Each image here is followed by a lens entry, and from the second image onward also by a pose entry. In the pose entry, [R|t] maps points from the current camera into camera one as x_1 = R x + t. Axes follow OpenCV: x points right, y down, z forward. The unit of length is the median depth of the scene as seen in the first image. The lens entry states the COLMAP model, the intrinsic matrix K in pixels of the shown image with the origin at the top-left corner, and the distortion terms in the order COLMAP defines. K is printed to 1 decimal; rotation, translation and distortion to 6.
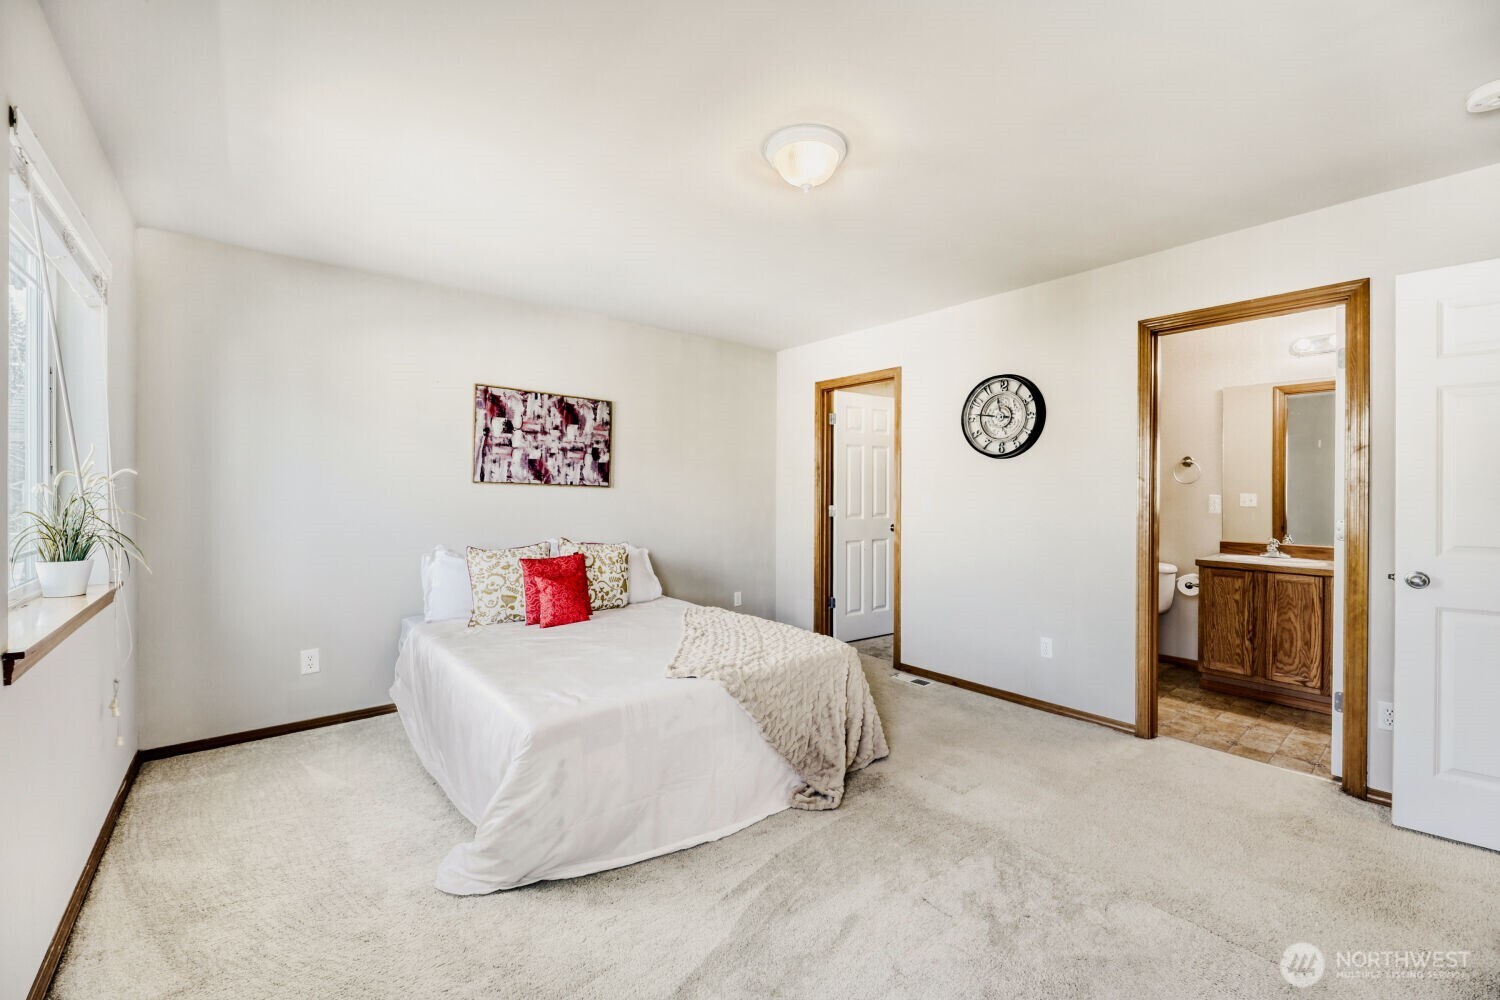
lens RADIAL K [[619.7, 0, 750.3], [0, 619.7, 497.7], [0, 0, 1]] dist [0.003049, -0.000287]
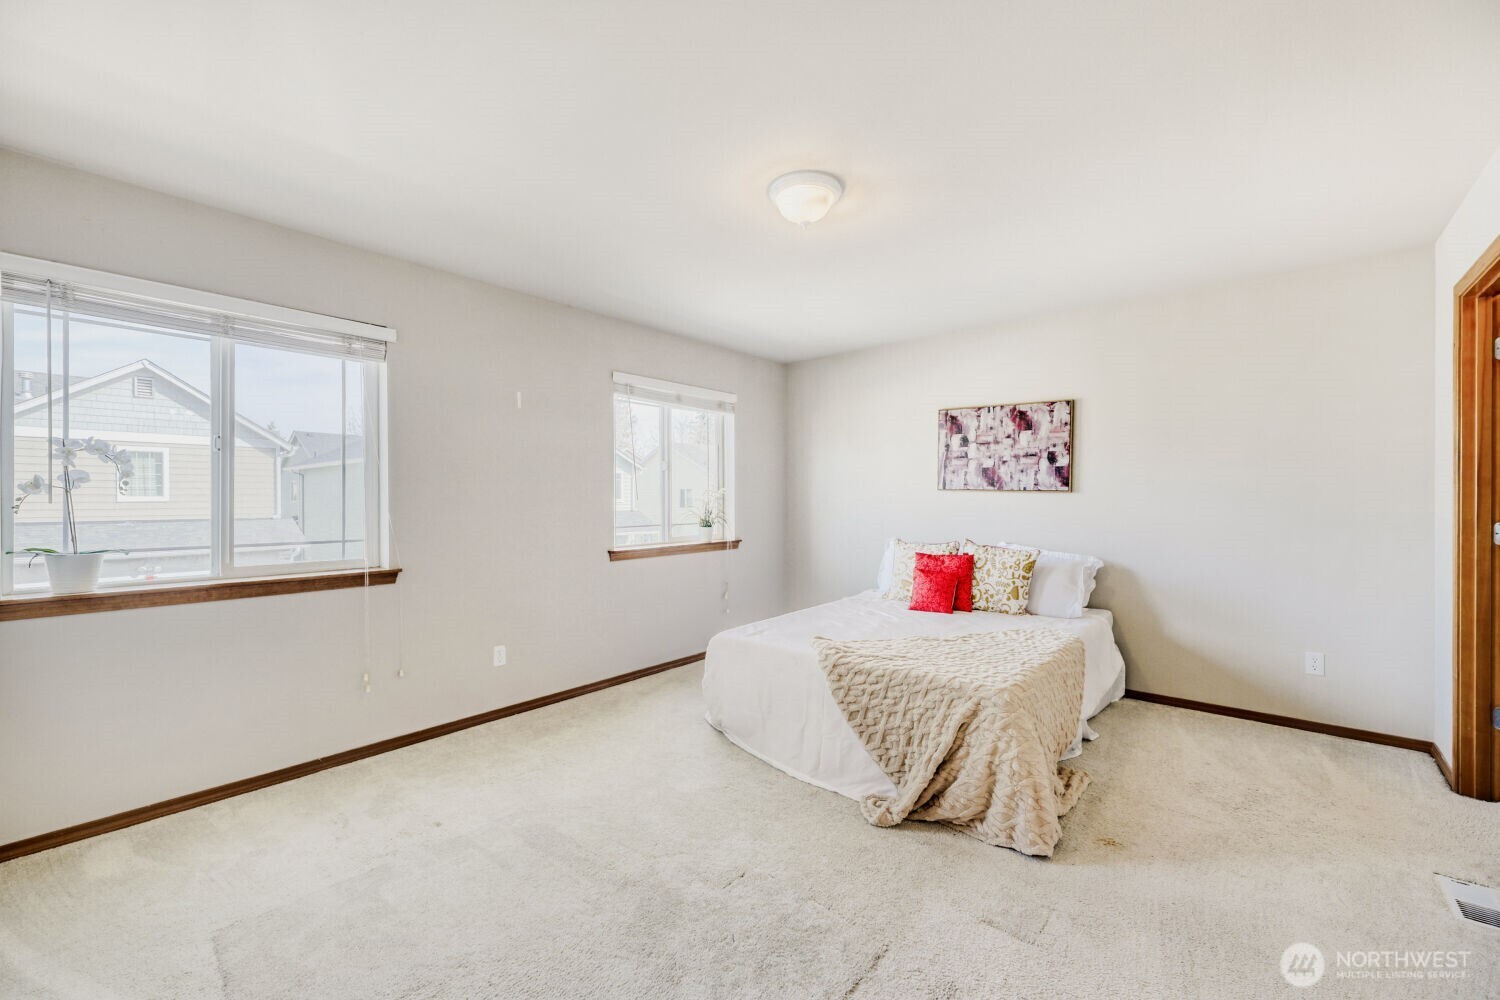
lens RADIAL K [[577.8, 0, 715.3], [0, 577.8, 493.0], [0, 0, 1]] dist [-0.000477, -0.000007]
pose [[0.153075, -0.015126, -0.988099, 0.581905], [-0.013237, 0.999762, -0.017355, 0.006637], [0.988126, 0.015736, 0.152838, 0.366900]]
